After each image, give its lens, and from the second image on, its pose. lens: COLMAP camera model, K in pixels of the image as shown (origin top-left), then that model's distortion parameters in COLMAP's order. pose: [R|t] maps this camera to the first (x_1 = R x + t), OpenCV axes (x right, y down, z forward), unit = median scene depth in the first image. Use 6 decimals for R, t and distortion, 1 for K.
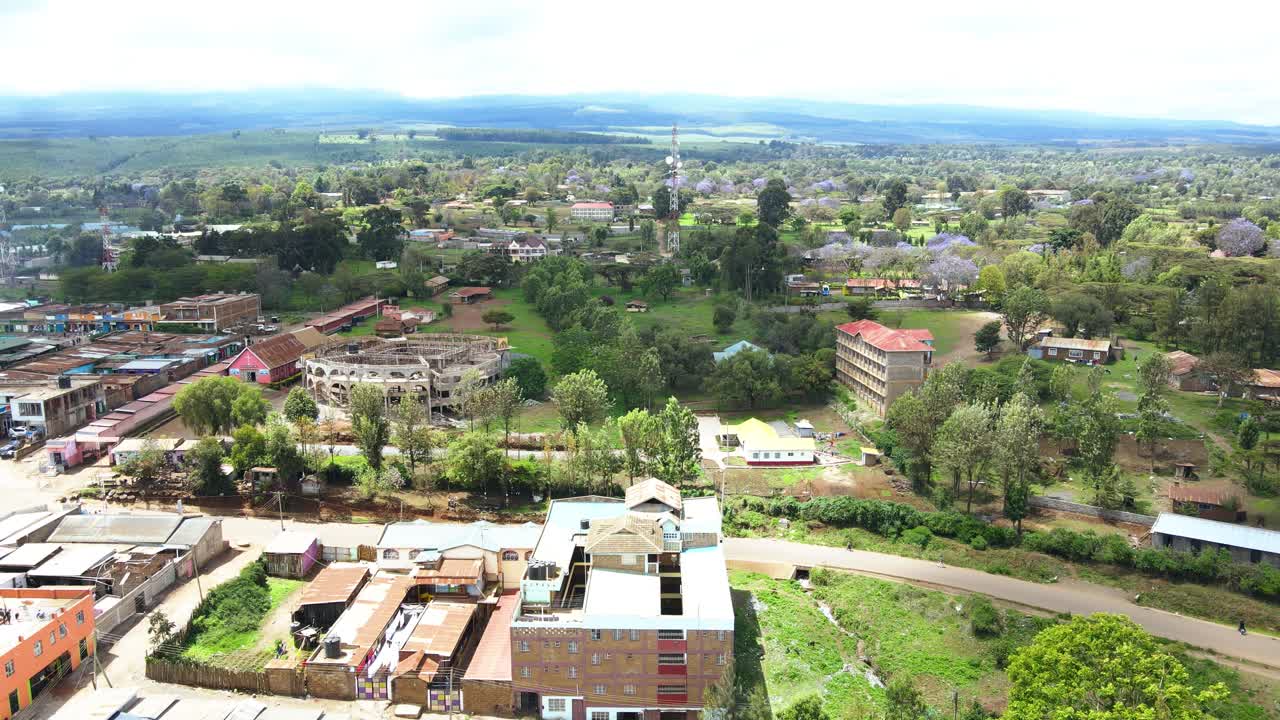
lens RADIAL K [[927.9, 0, 640.0], [0, 927.9, 360.0], [0, 0, 1]] dist [0.007885, 0.034230]
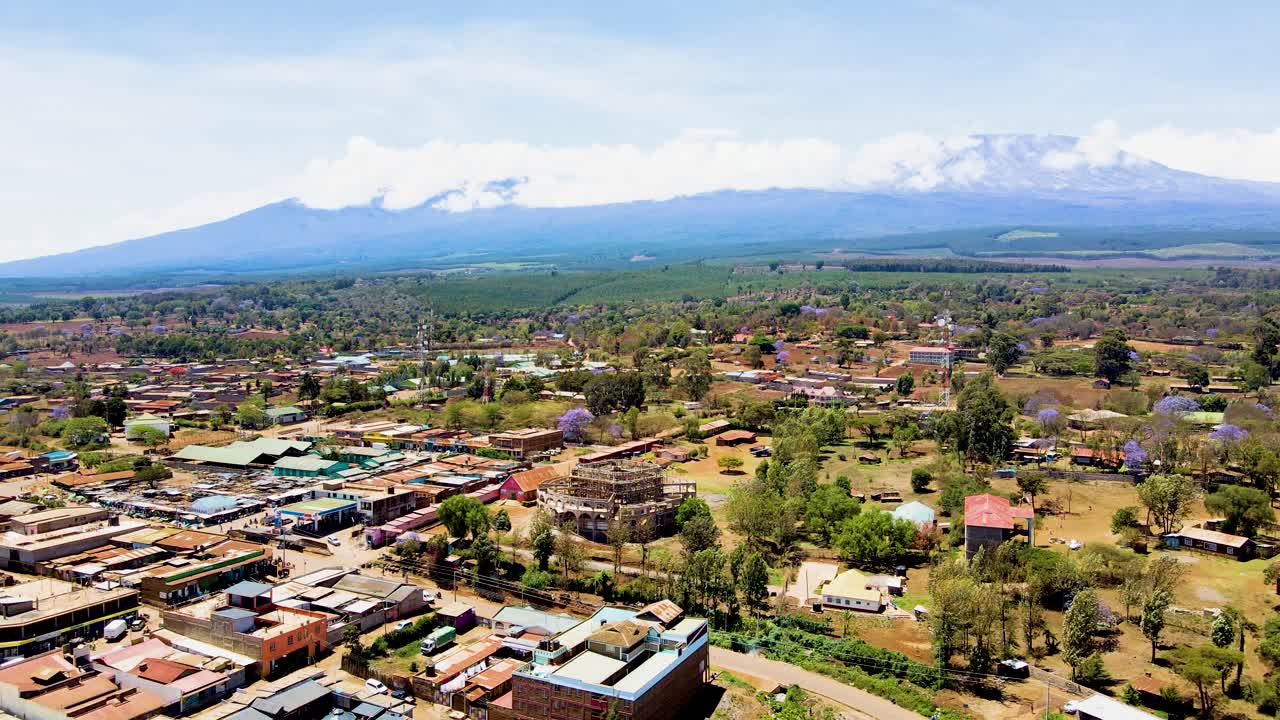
lens RADIAL K [[927.9, 0, 640.0], [0, 927.9, 360.0], [0, 0, 1]] dist [0.007885, 0.034230]
pose [[0.907951, 0.028250, -0.418123, 0.530847], [-0.083591, 0.989885, -0.114635, -0.063935], [0.410655, 0.139034, 0.901128, -0.328453]]
